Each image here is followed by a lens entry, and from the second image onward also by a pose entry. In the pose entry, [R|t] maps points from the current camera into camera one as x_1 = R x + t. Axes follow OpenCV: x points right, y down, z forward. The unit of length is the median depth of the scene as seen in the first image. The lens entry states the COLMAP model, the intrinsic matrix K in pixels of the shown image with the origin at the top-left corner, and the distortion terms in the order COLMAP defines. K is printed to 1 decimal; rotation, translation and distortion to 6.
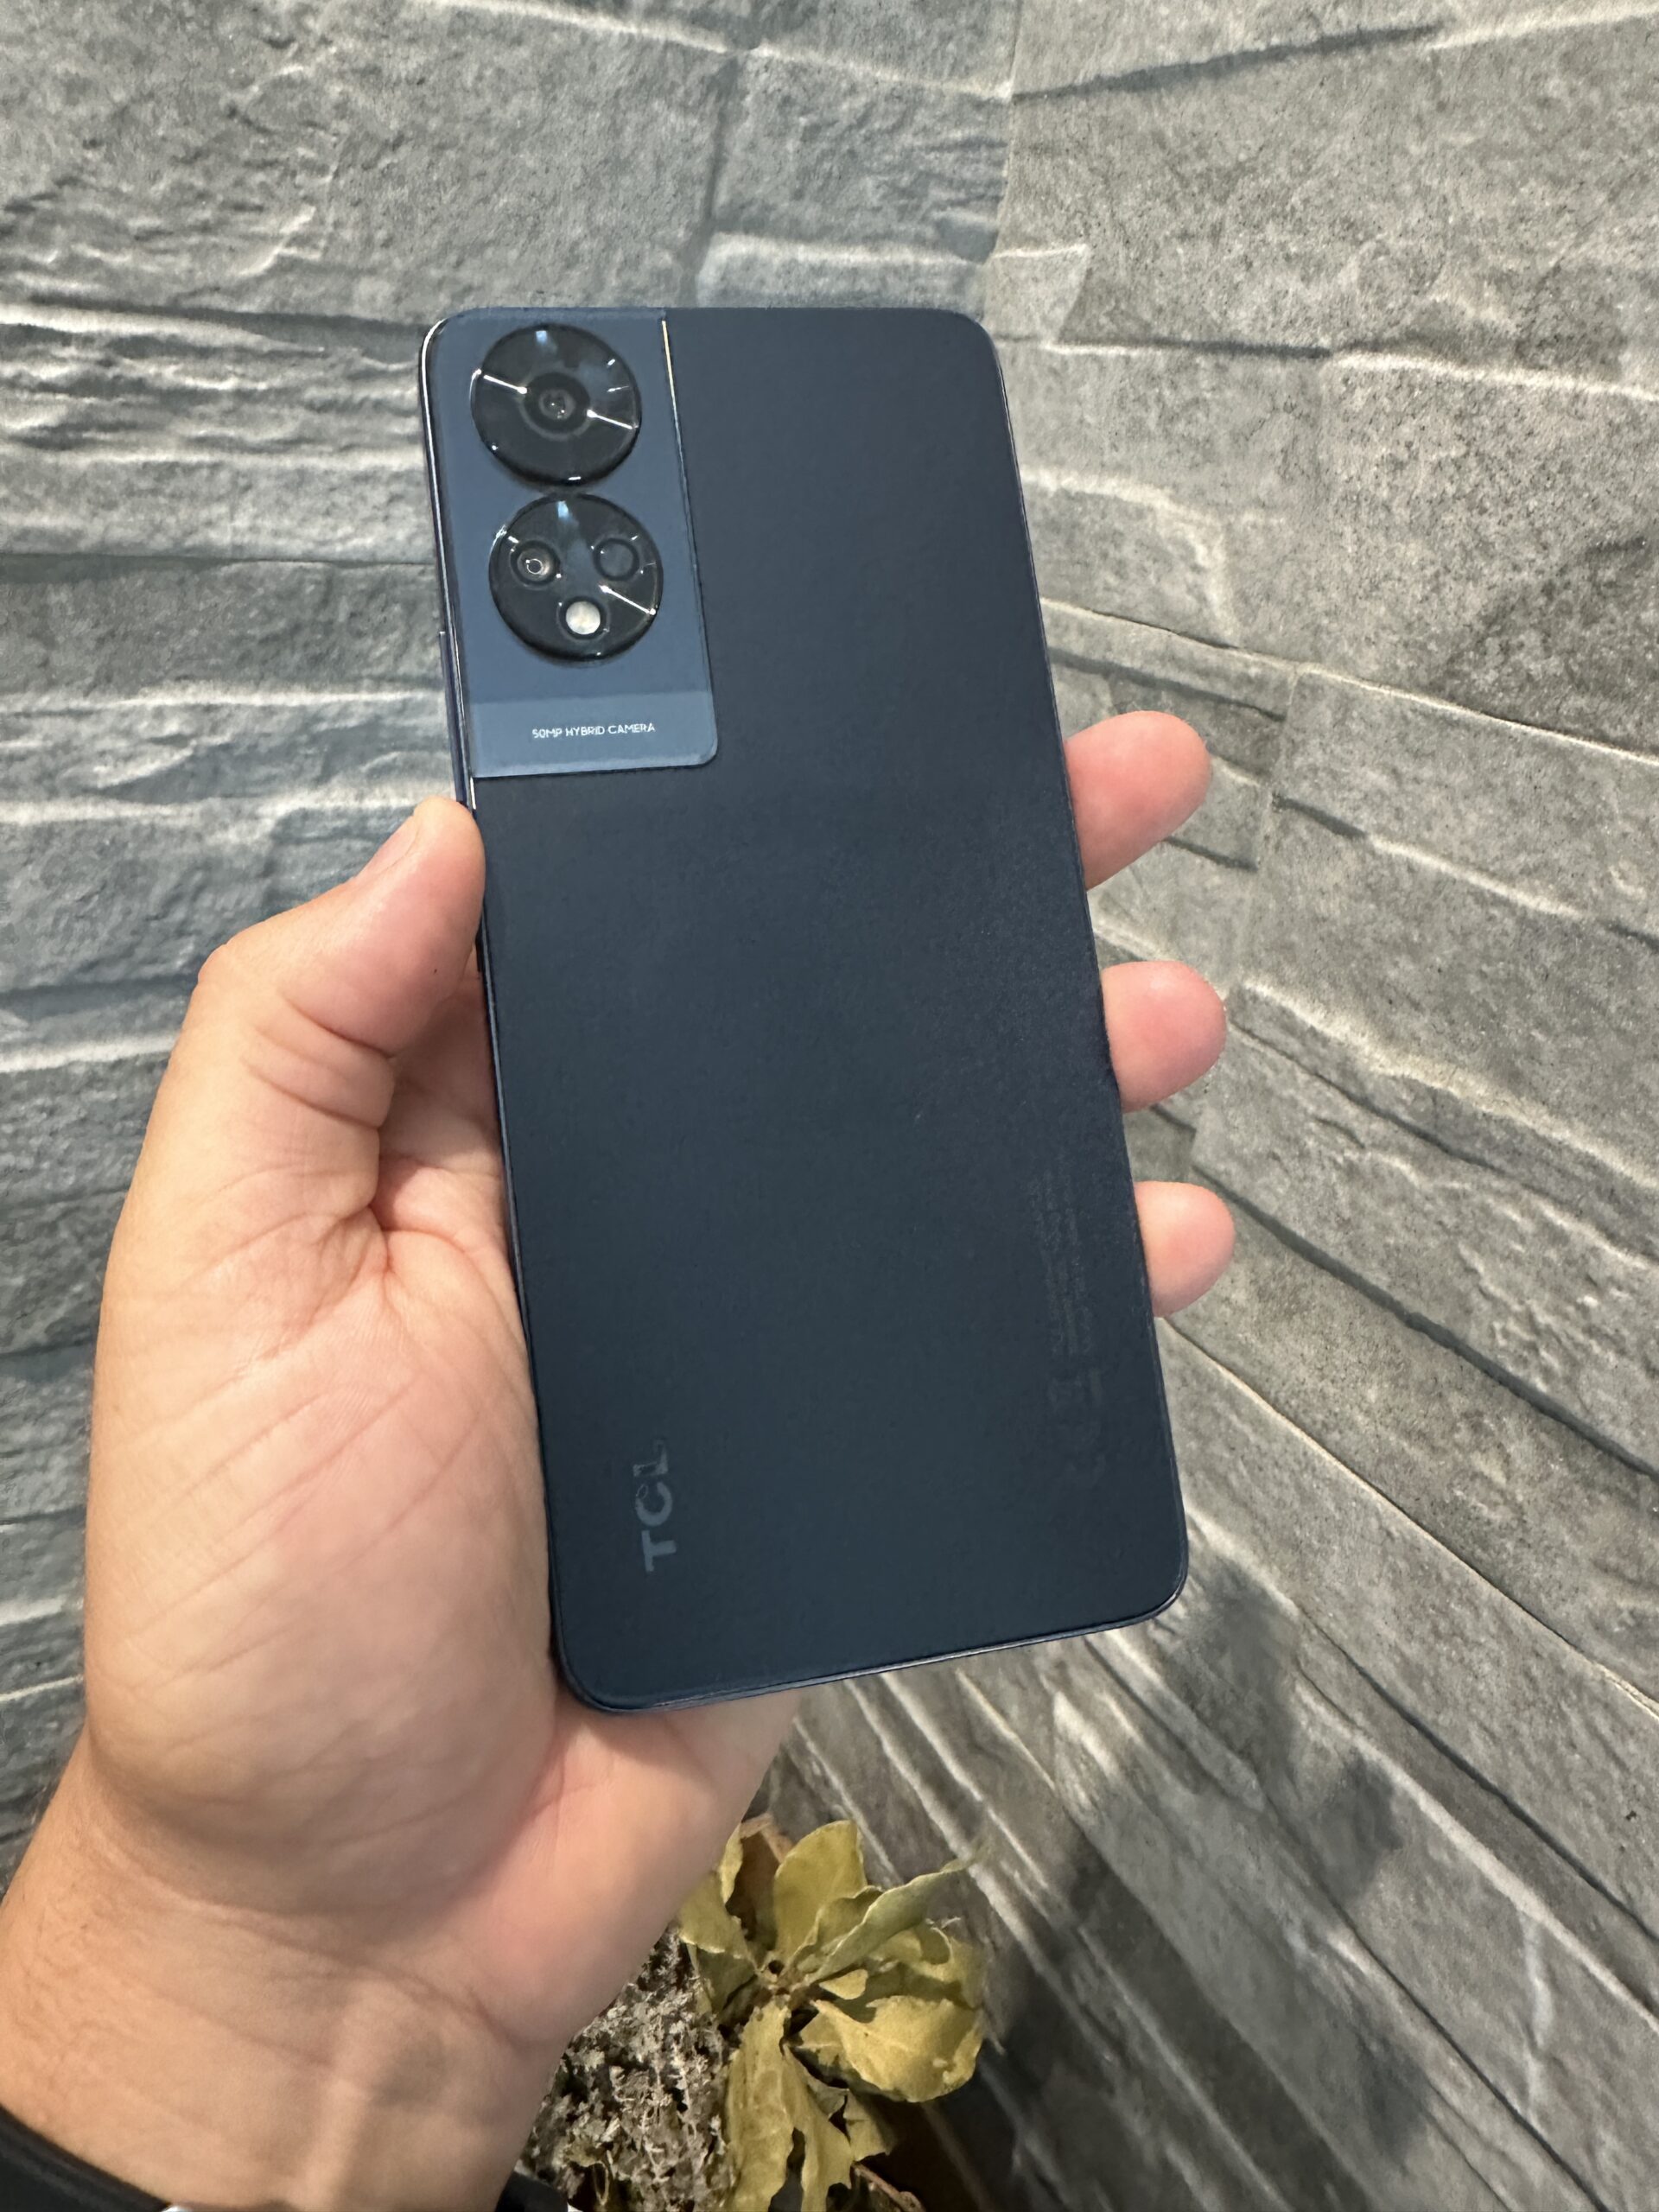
lens RADIAL K [[1522.5, 0, 810.0], [0, 1522.5, 1096.2], [0, 0, 1]] dist [-0.012413, 0.006712]
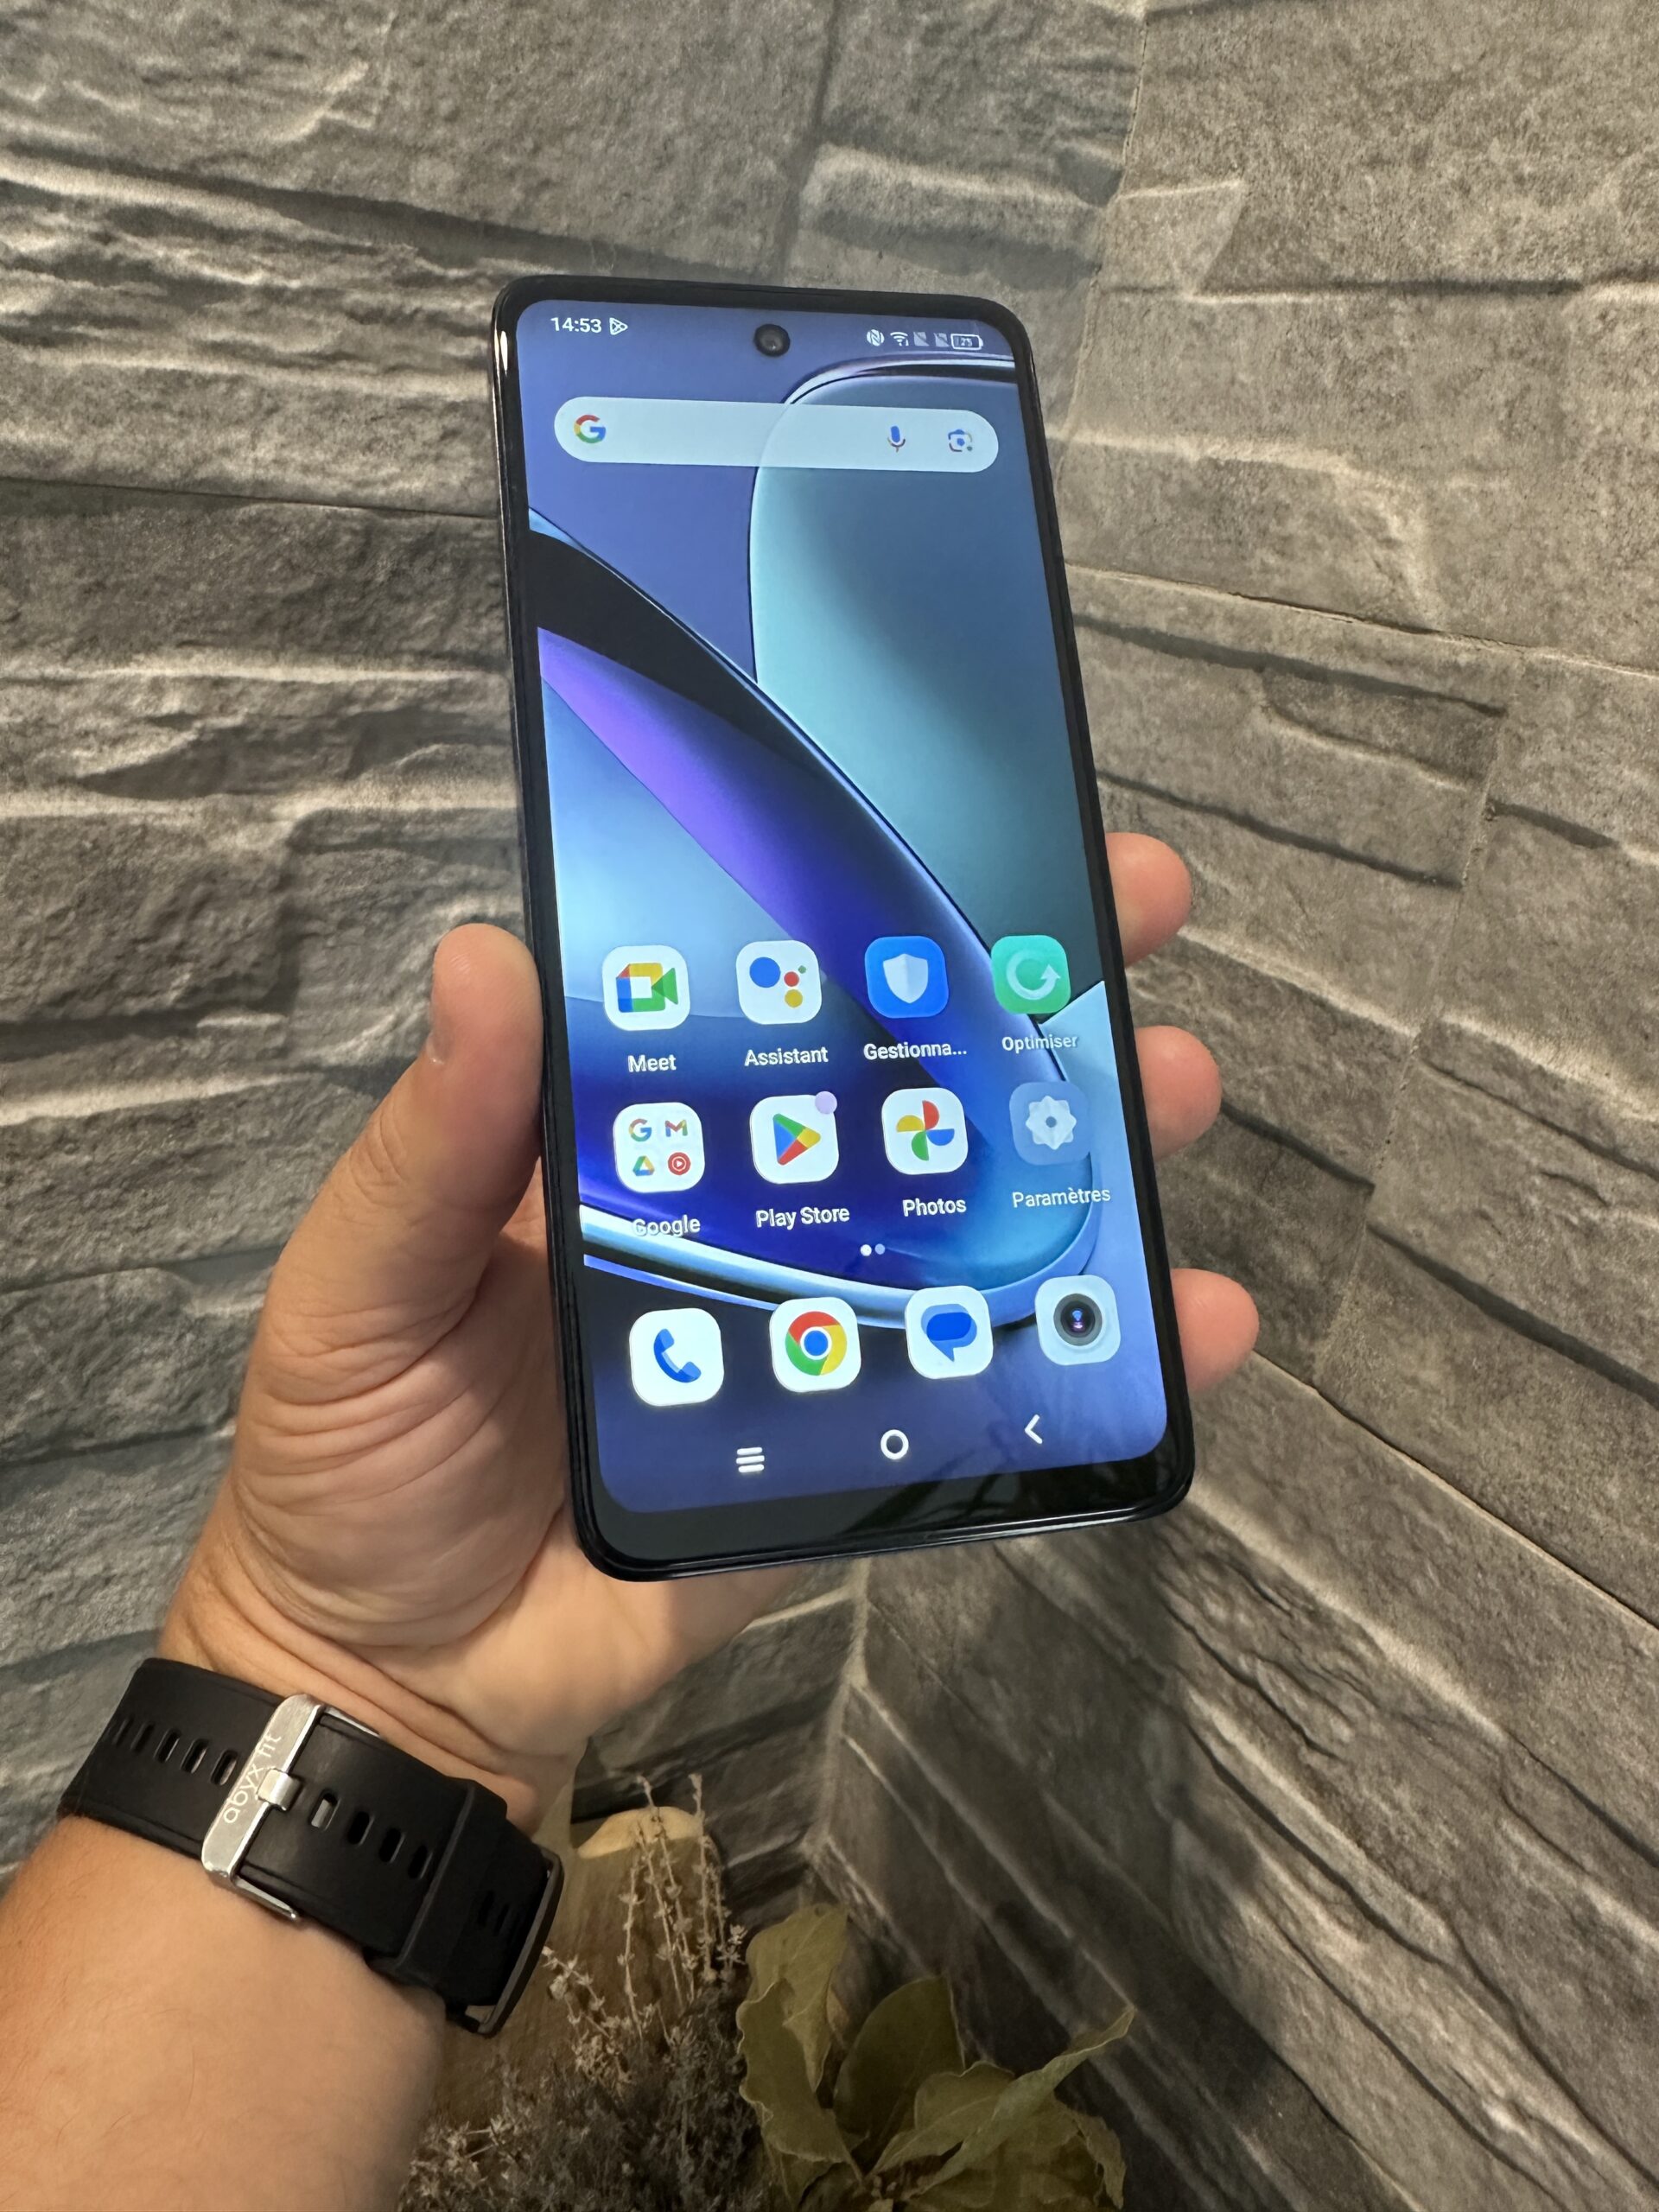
lens RADIAL K [[1522.5, 0, 847.3], [0, 1522.5, 1115.5], [0, 0, 1]] dist [-0.012413, 0.006712]
pose [[0.996030, -0.007546, 0.088697, -0.134079], [0.009261, 0.999778, -0.018940, -0.004688], [-0.088534, 0.019686, 0.995879, 0.164615]]
